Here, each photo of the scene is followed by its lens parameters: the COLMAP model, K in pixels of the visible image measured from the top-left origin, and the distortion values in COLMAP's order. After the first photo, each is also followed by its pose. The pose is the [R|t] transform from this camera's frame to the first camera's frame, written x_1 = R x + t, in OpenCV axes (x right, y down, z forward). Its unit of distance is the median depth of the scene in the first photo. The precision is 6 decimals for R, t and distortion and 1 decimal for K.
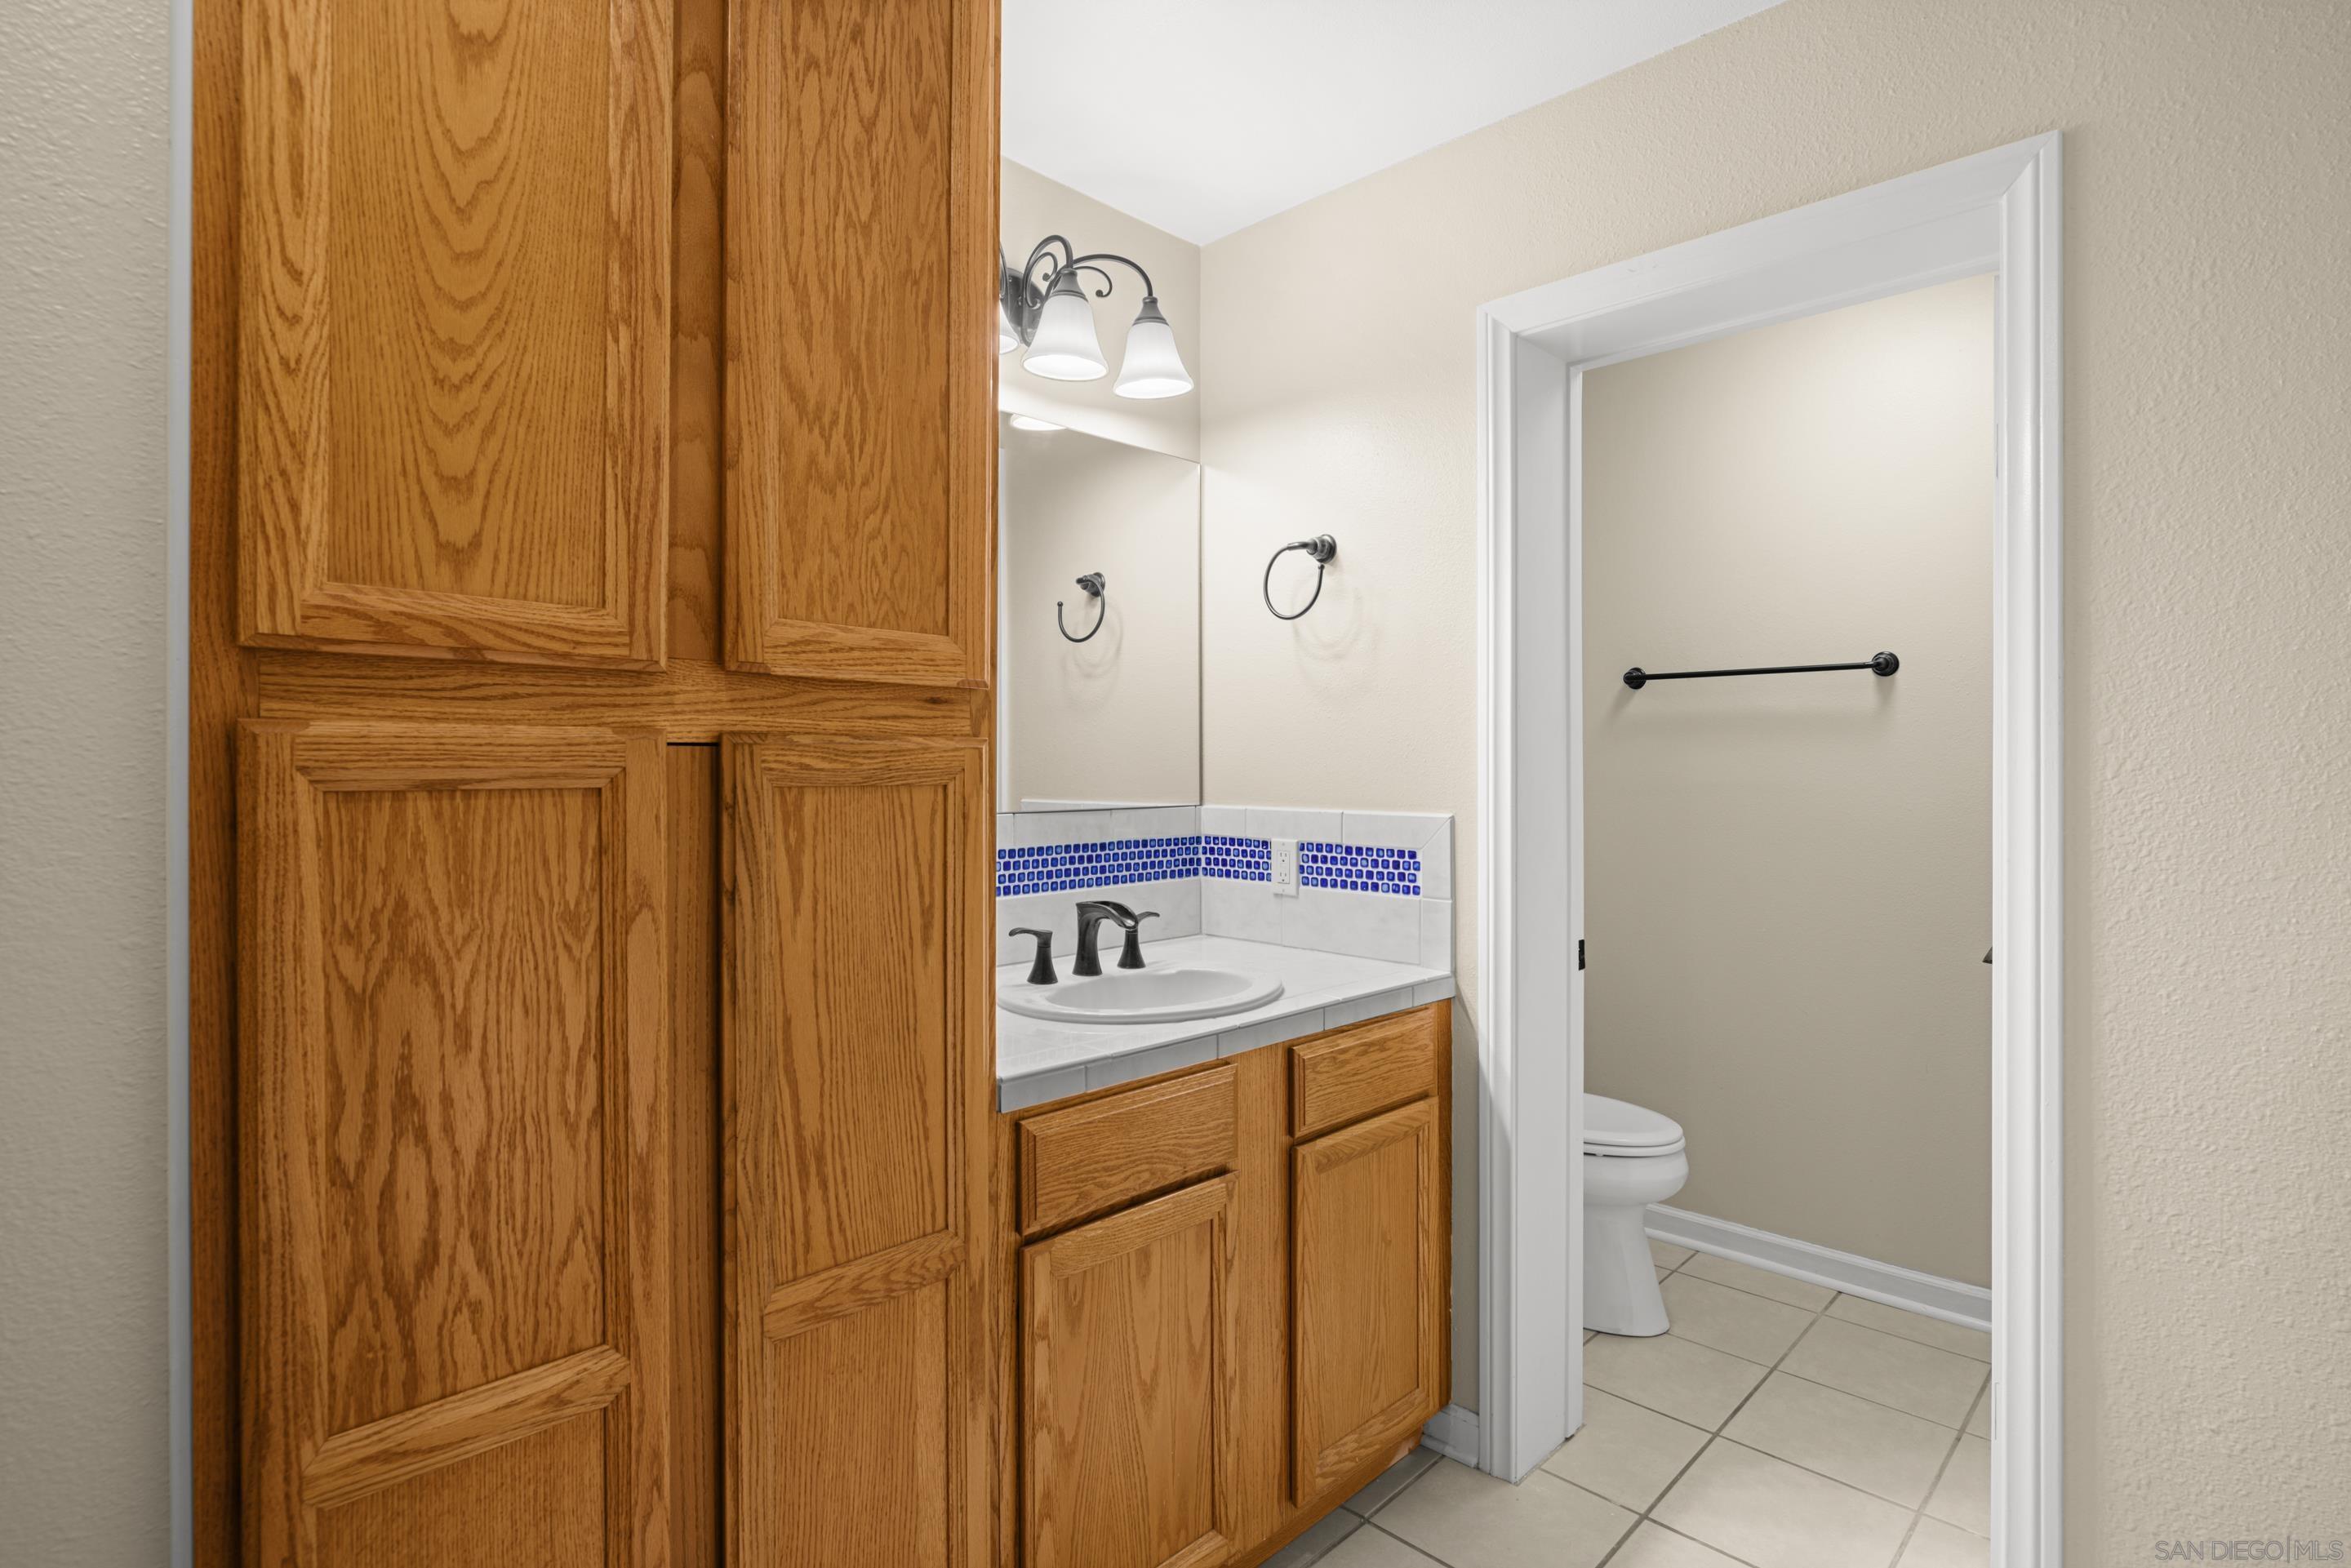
lens RADIAL K [[1165.4, 0, 1177.9], [0, 1165.4, 750.4], [0, 0, 1]] dist [-0.002929, -0.000123]
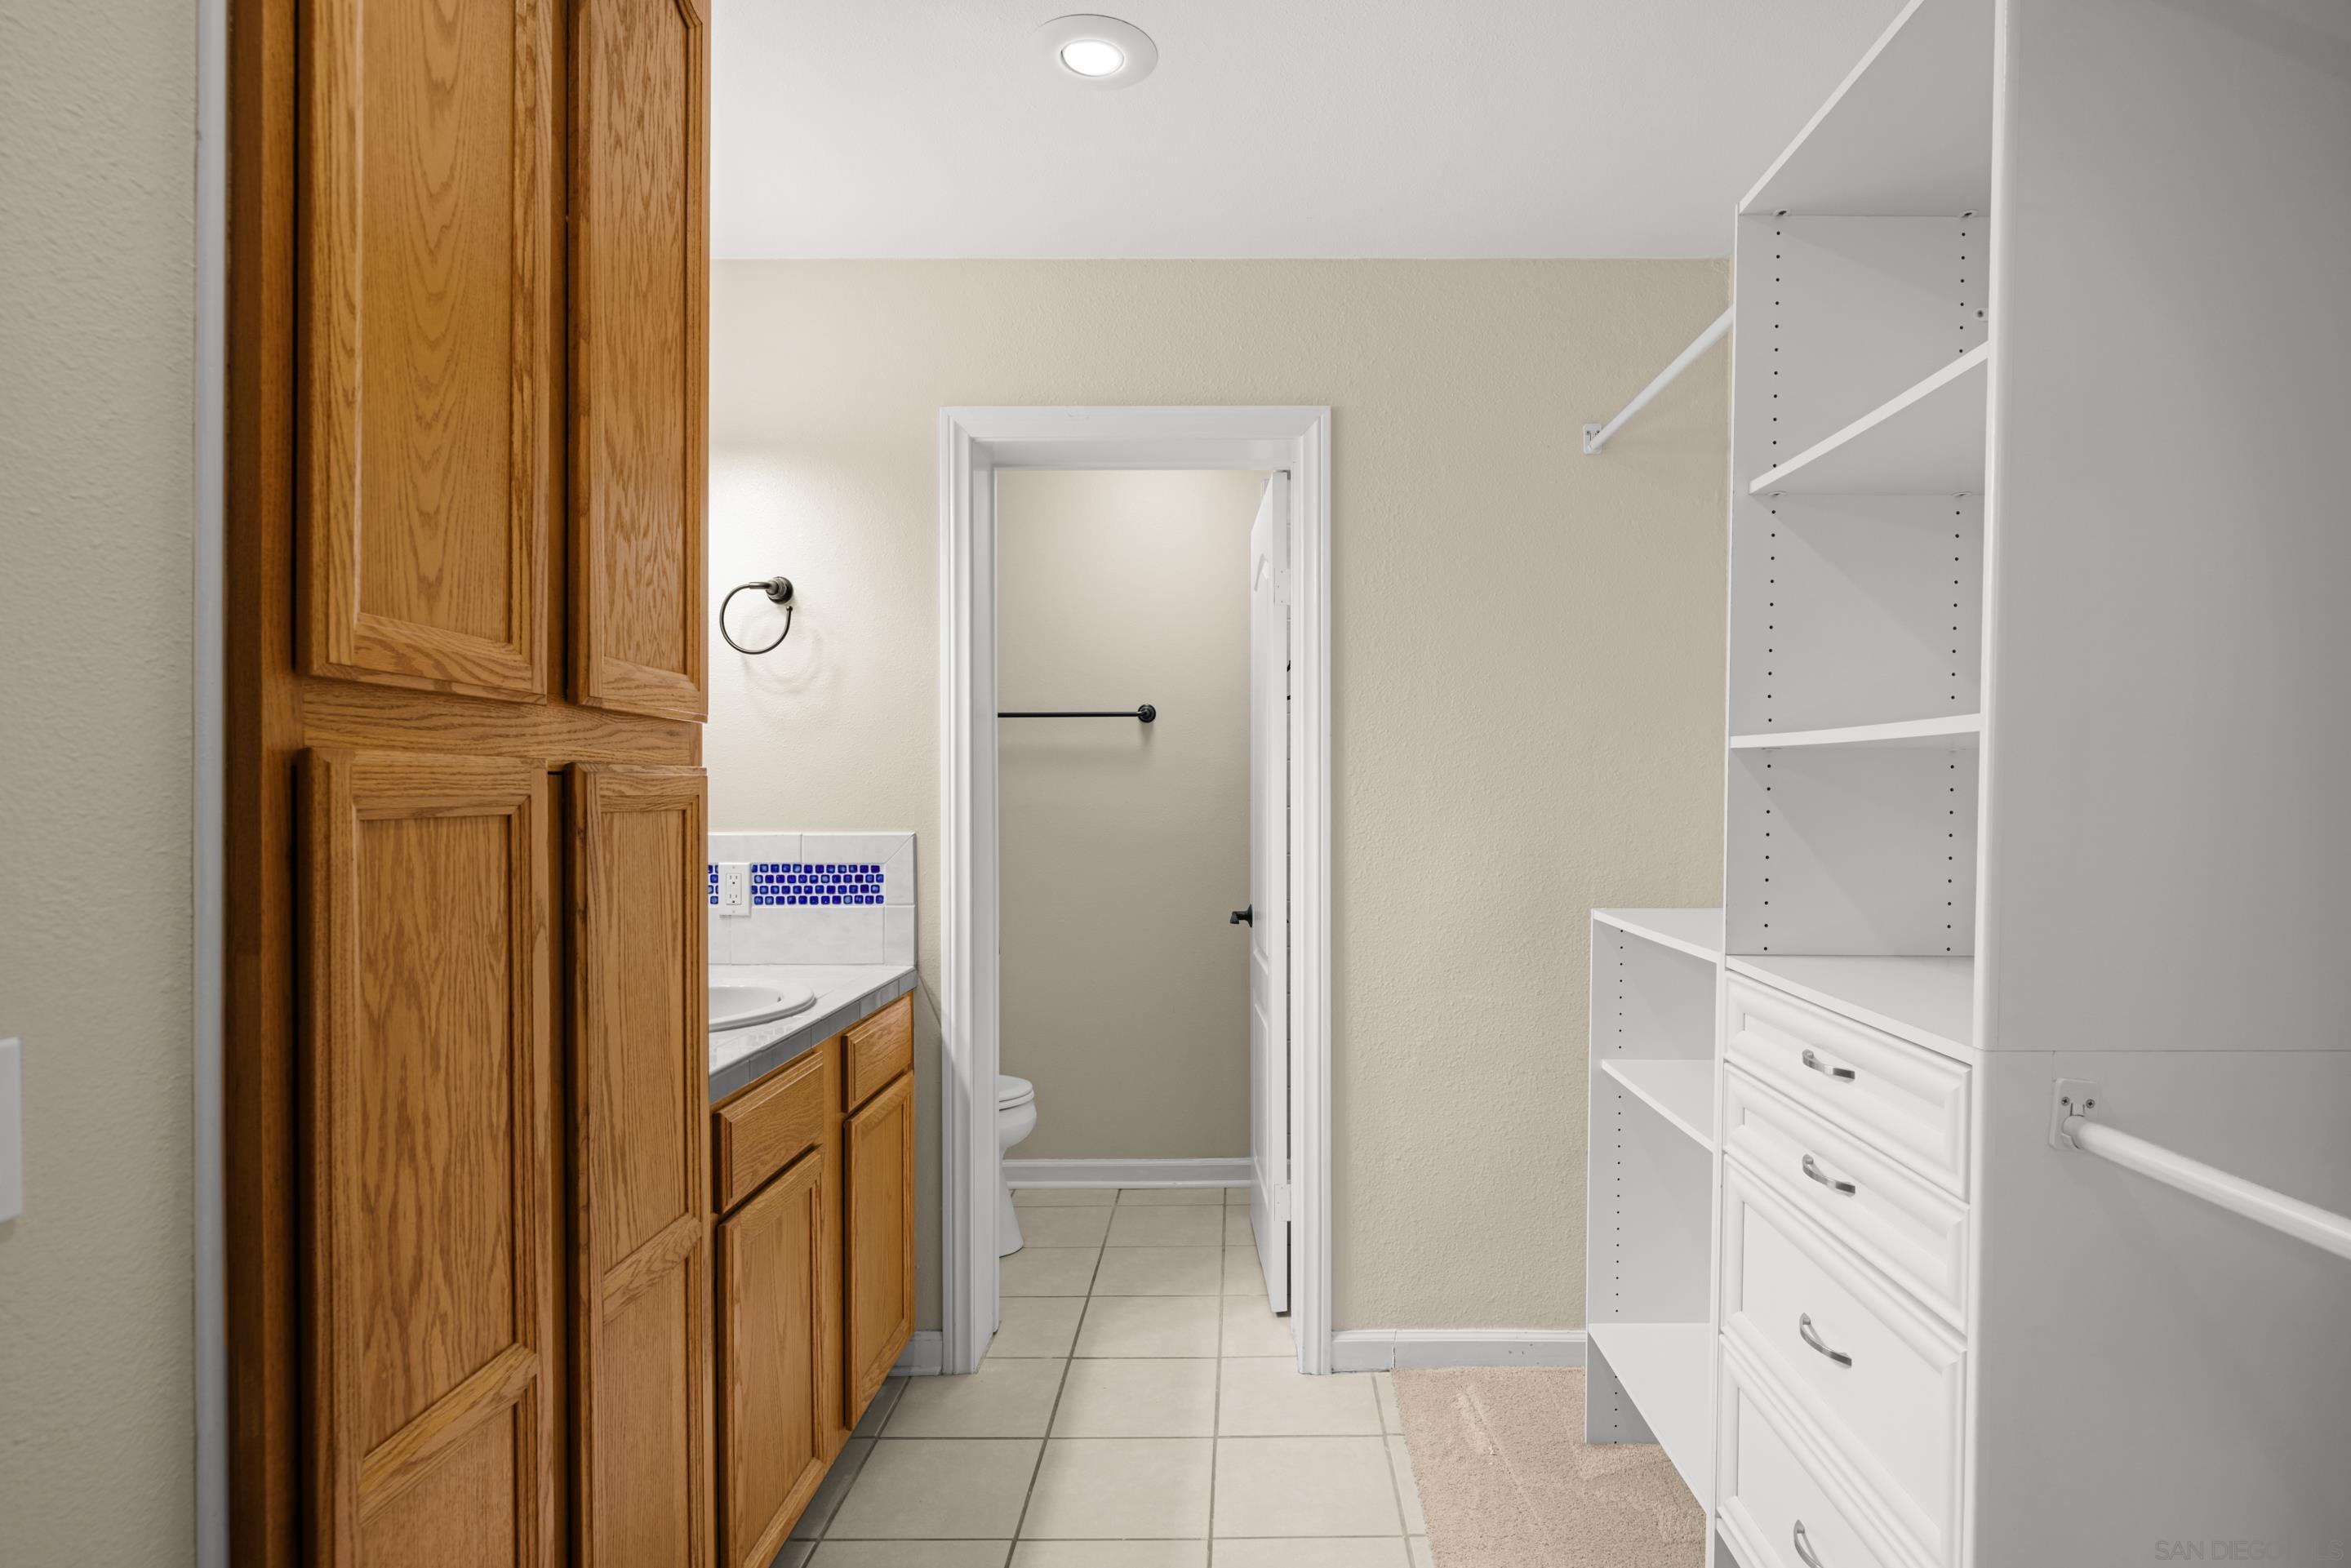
lens RADIAL K [[1210.0, 0, 1260.9], [0, 1210.0, 780.0], [0, 0, 1]] dist [-0.000232, -0.000075]
pose [[0.714911, 0.000180, 0.699215, -0.791294], [-0.002398, 0.999995, 0.002195, -0.003230], [-0.699211, -0.003246, 0.714908, -0.258111]]
